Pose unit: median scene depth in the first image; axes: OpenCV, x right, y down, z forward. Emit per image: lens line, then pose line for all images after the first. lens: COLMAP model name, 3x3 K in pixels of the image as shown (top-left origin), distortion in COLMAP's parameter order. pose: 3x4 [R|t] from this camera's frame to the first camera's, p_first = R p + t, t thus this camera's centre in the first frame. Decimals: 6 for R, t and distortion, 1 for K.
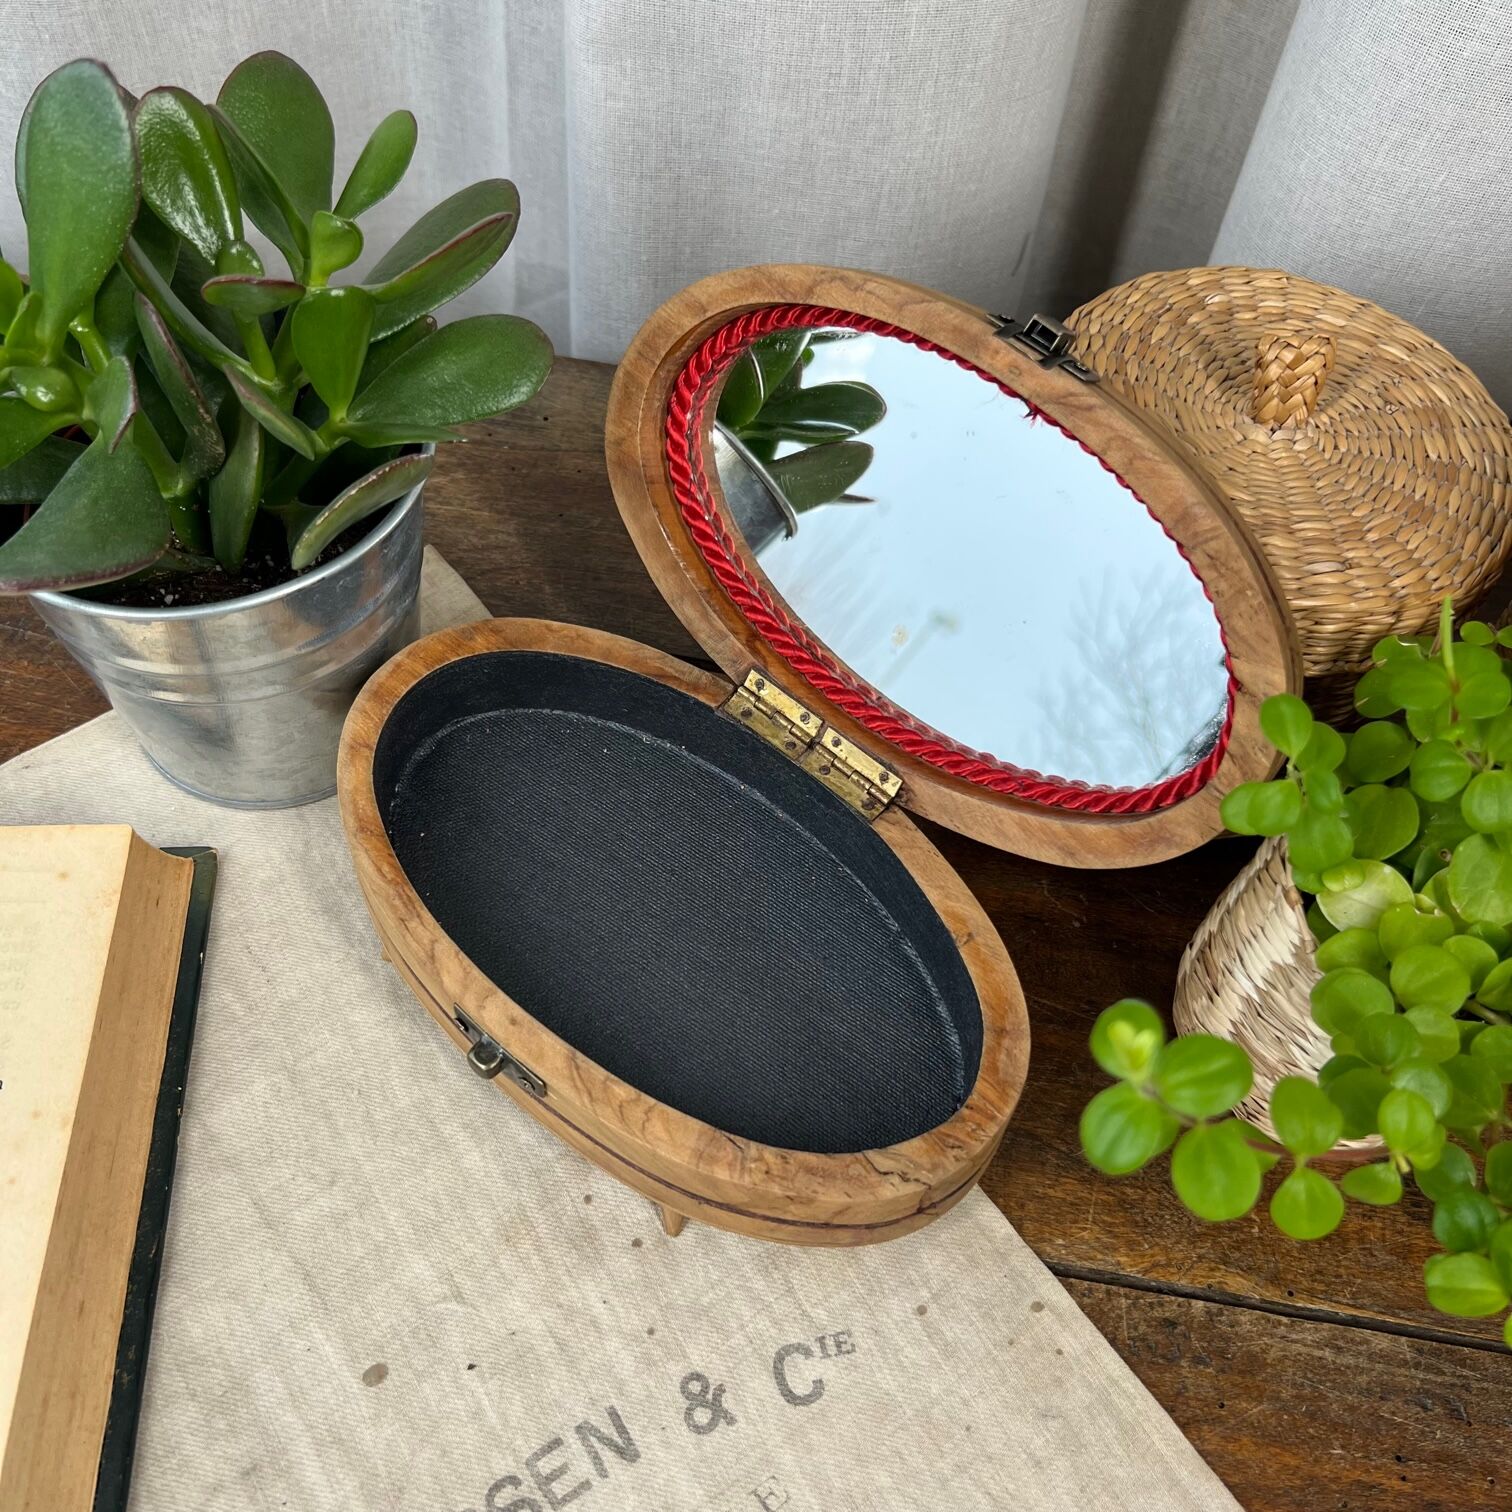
lens RADIAL K [[1594.5, 0, 756.0], [0, 1594.5, 756.0], [0, 0, 1]] dist [0.144864, -0.288835]
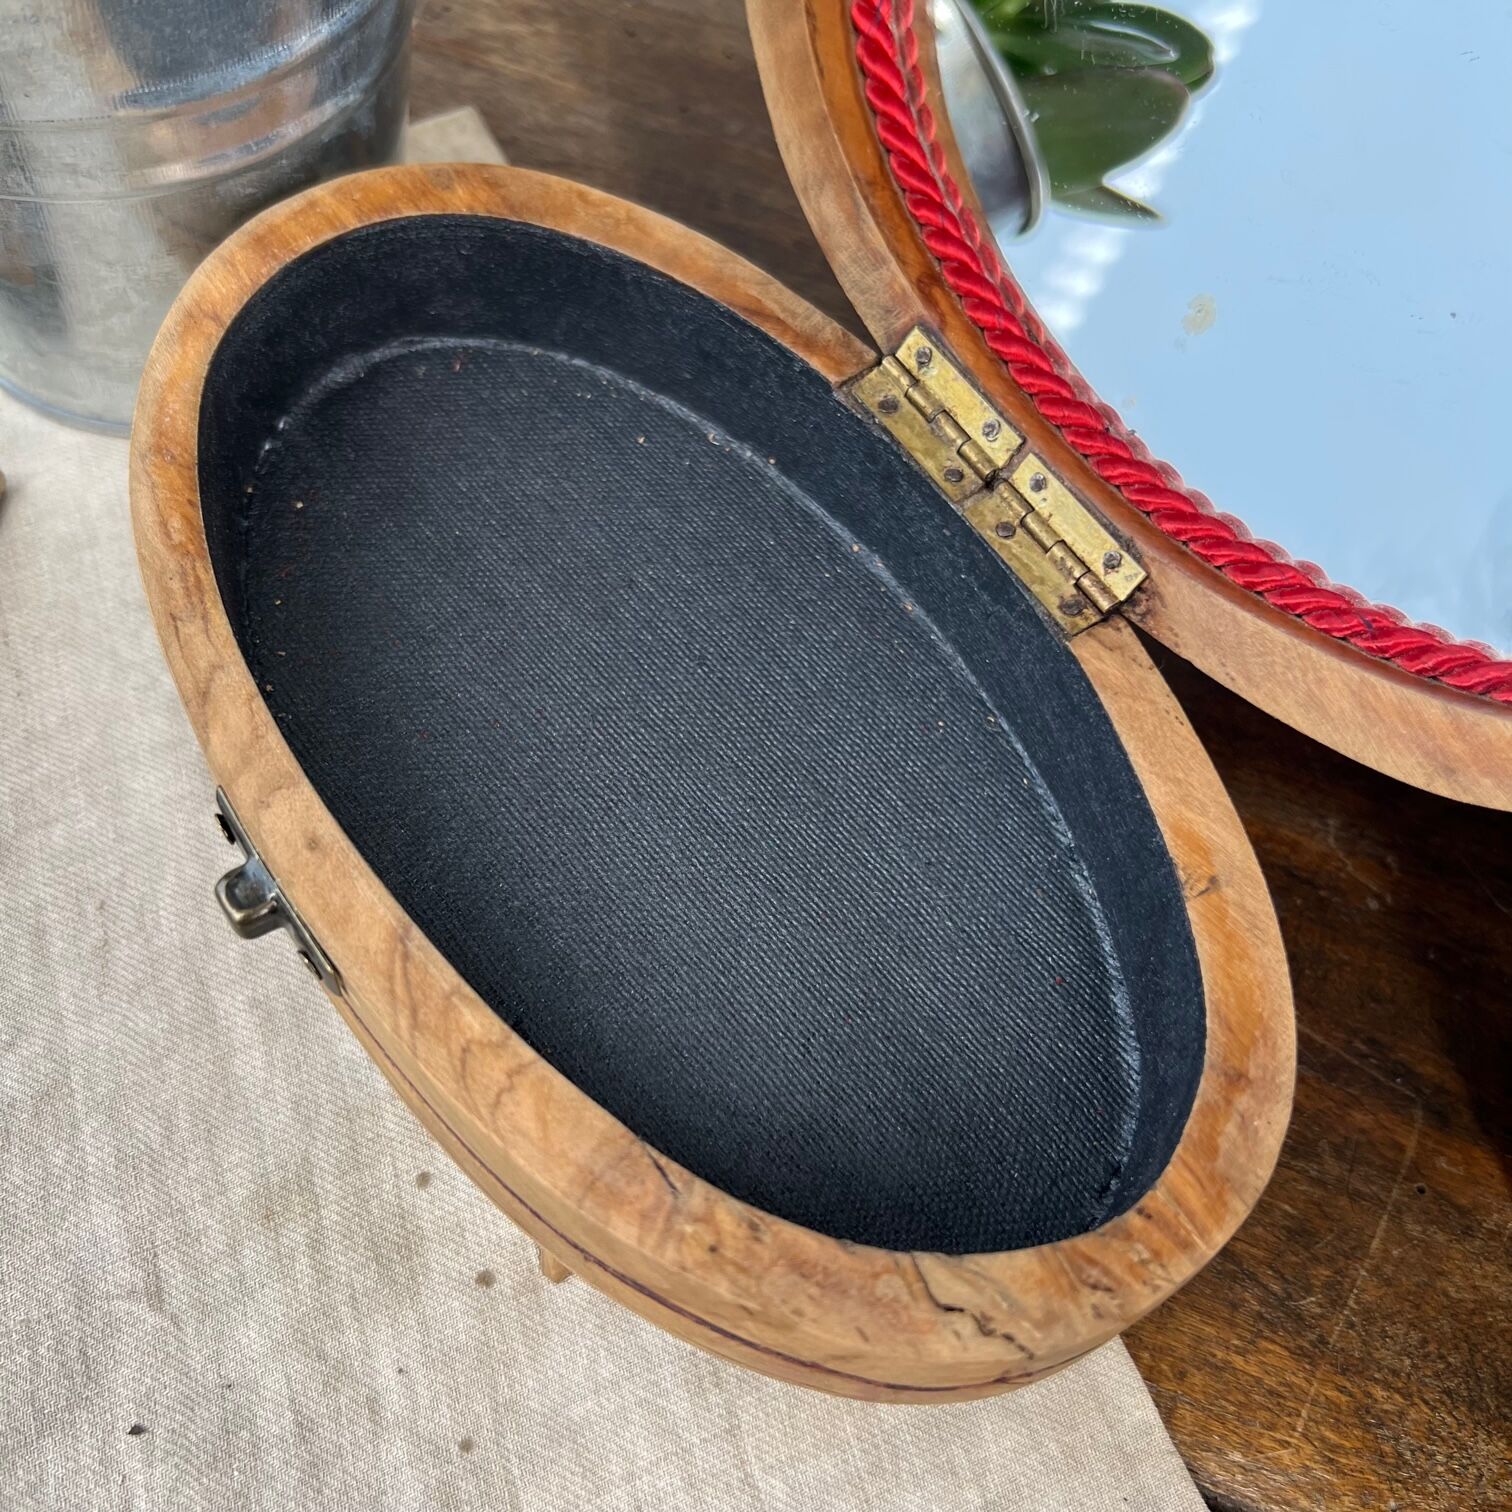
lens RADIAL K [[1566.6, 0, 751.2], [0, 1566.6, 788.7], [0, 0, 1]] dist [0.096101, -0.265597]
pose [[0.971754, 0.217704, -0.091100, 0.028672], [-0.209031, 0.973191, 0.095947, 0.065317], [0.109546, -0.074195, 0.991209, 0.481868]]
